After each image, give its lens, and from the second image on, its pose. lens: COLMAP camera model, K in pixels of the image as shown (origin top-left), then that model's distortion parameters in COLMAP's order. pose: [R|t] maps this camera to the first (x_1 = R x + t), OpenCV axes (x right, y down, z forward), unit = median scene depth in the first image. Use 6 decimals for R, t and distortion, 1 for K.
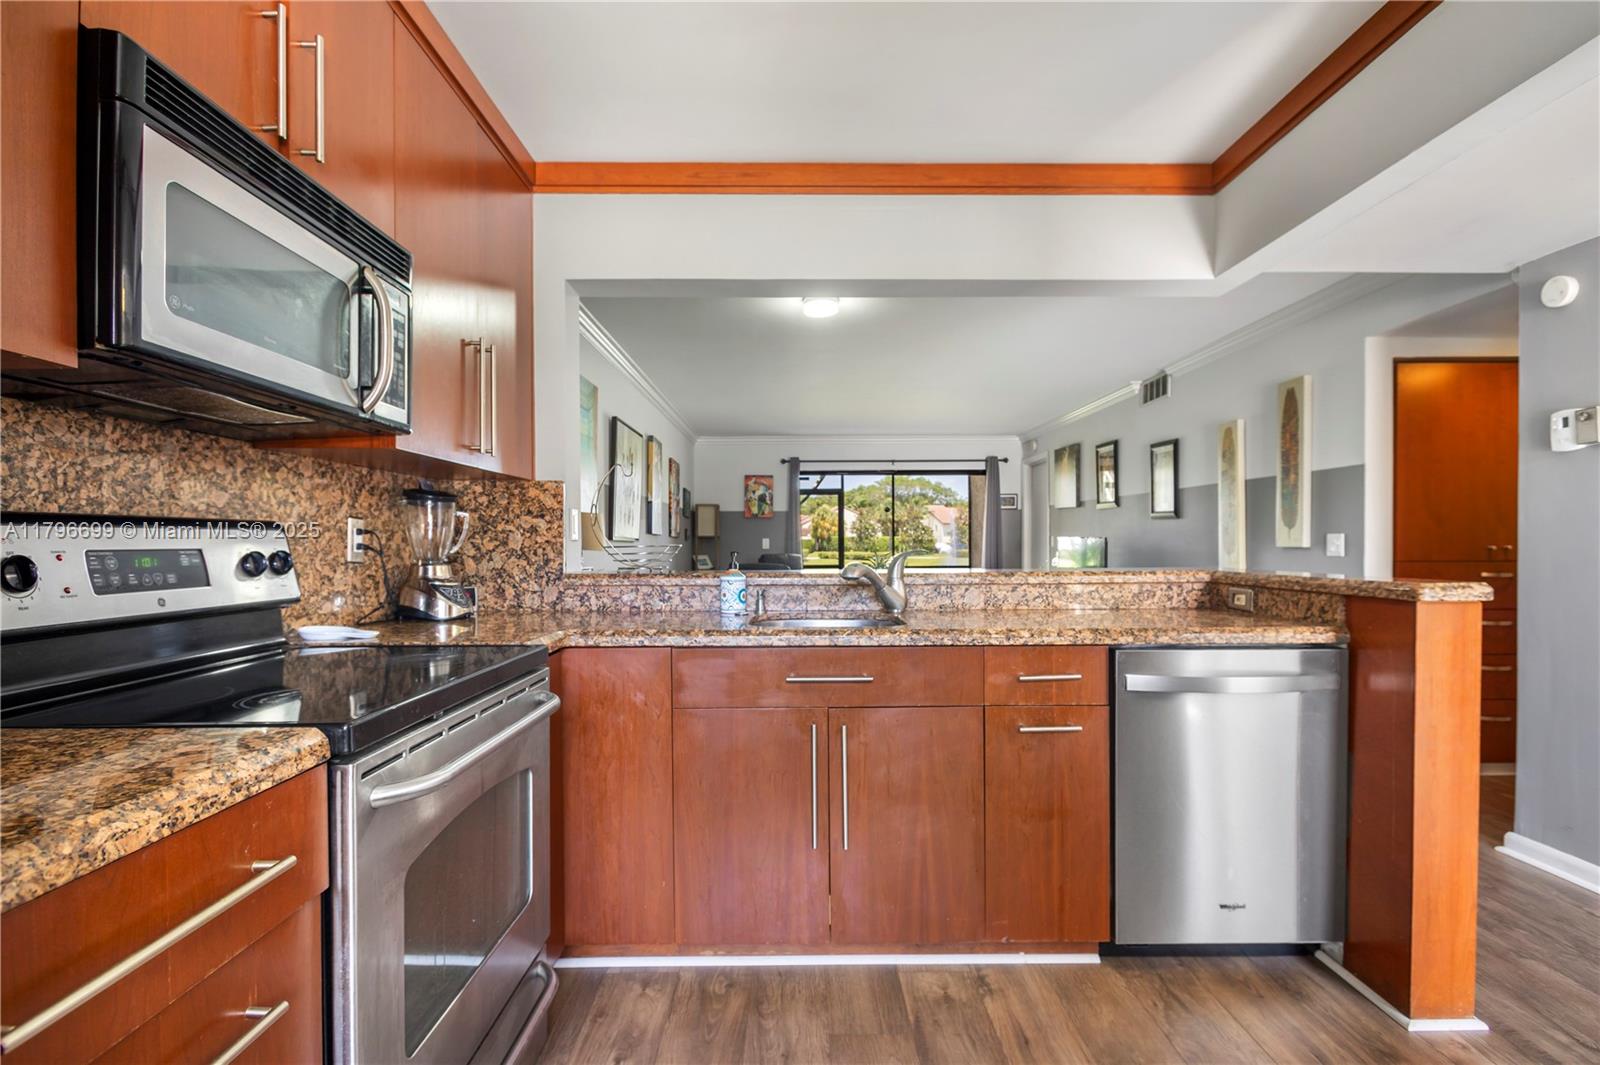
lens RADIAL K [[786.9, 0, 798.6], [0, 786.9, 545.9], [0, 0, 1]] dist [0.017748, 0.000158]
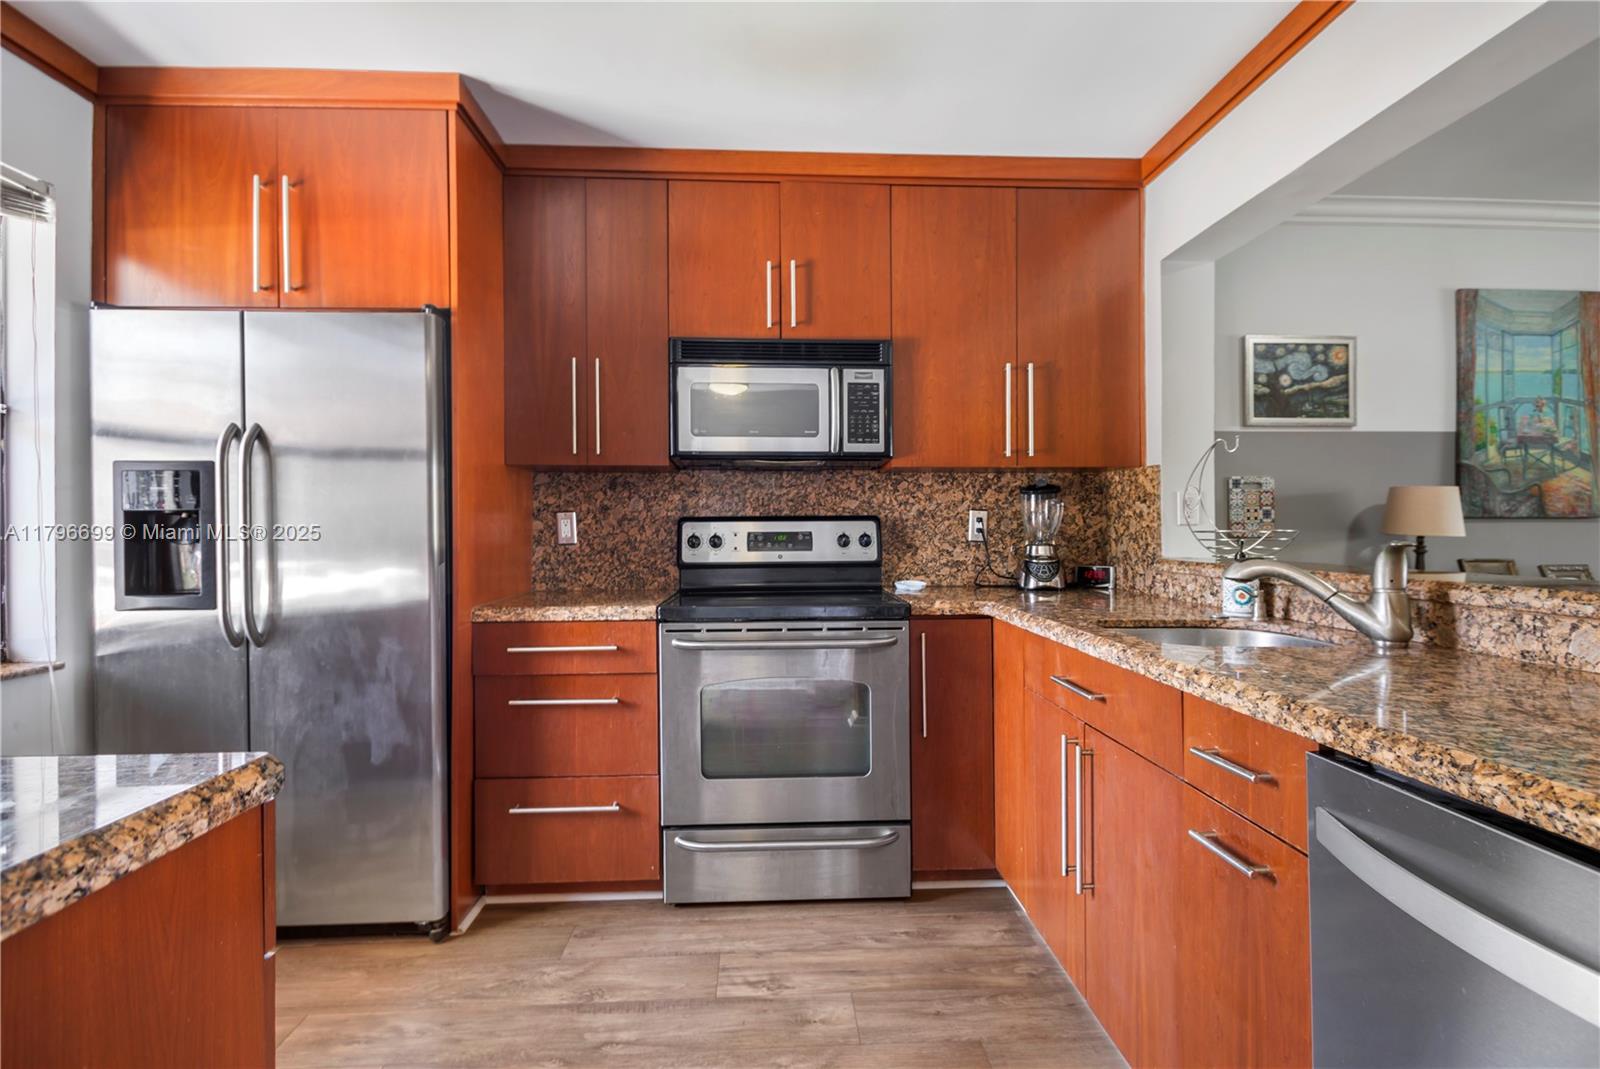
lens RADIAL K [[791.5, 0, 797.5], [0, 791.5, 524.5], [0, 0, 1]] dist [0.005609, 0.000640]
pose [[0.036599, -0.000701, -0.999330, 0.890611], [0.000041, 1.000000, -0.000700, -0.009280], [0.999330, -0.000015, 0.036599, 0.663253]]
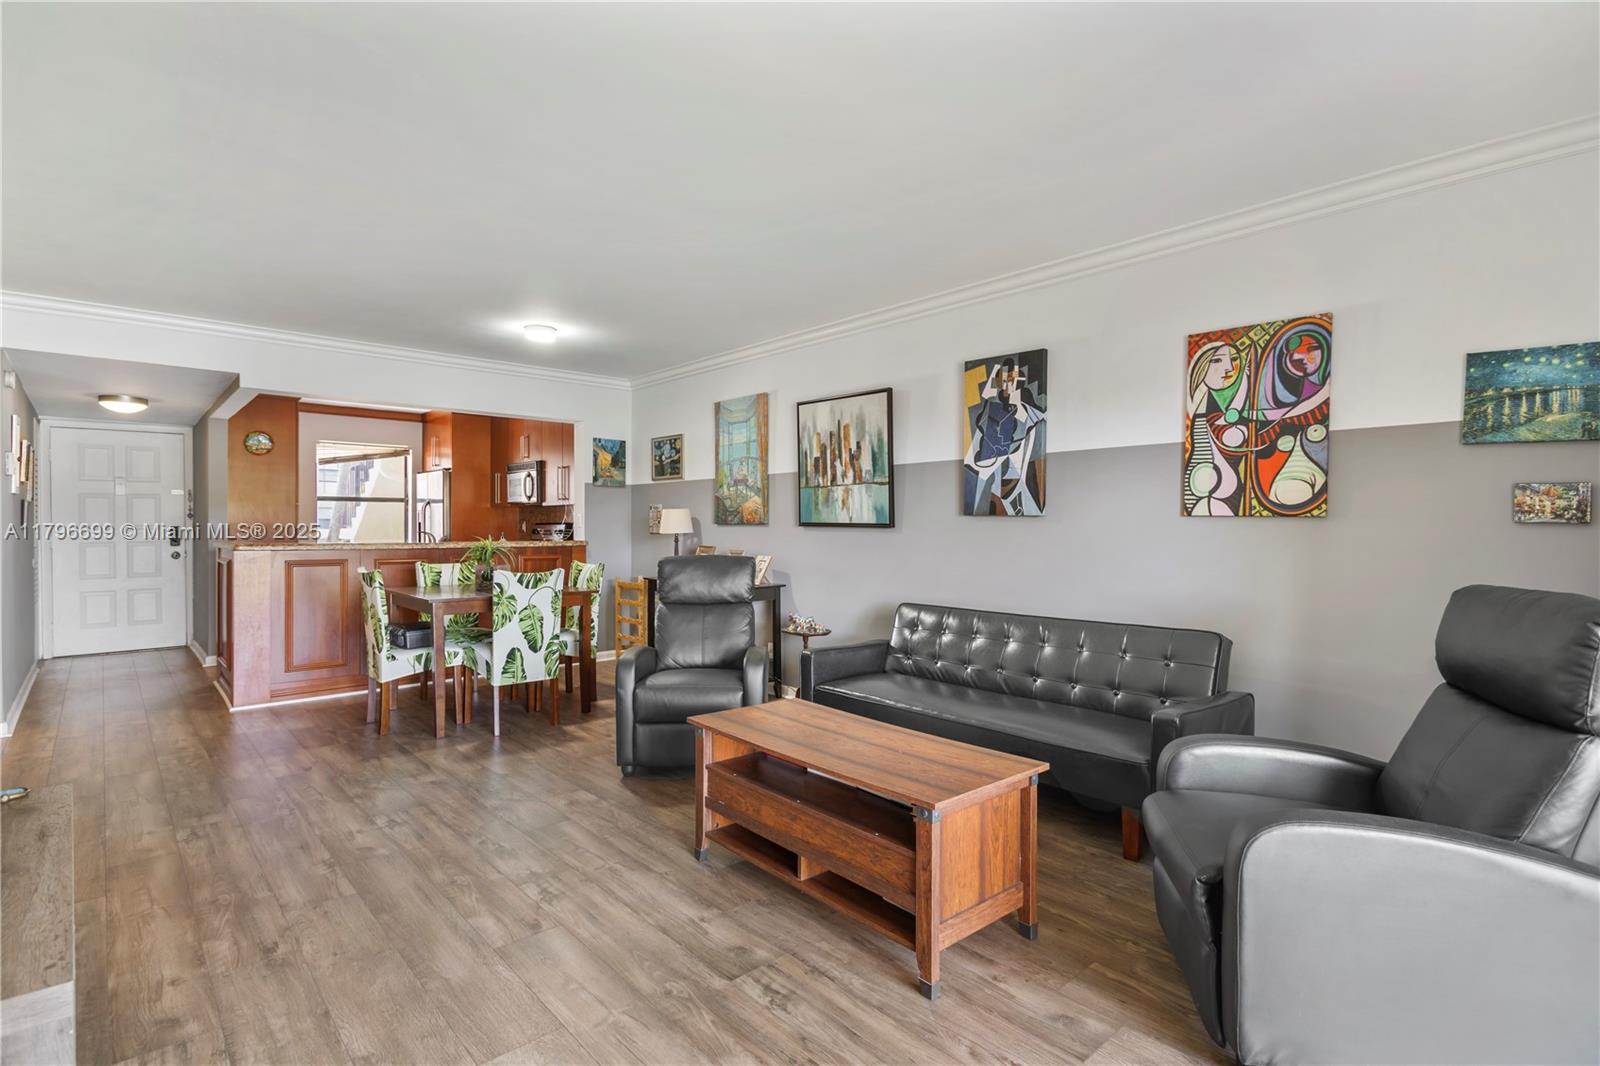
lens RADIAL K [[786.9, 0, 798.9], [0, 786.9, 533.7], [0, 0, 1]] dist [0.017748, 0.000158]
pose [[-0.756507, 0.006220, -0.653956, 0.958839], [-0.000541, 0.999948, 0.010136, -0.013278], [0.653986, 0.008022, -0.756464, 2.291897]]
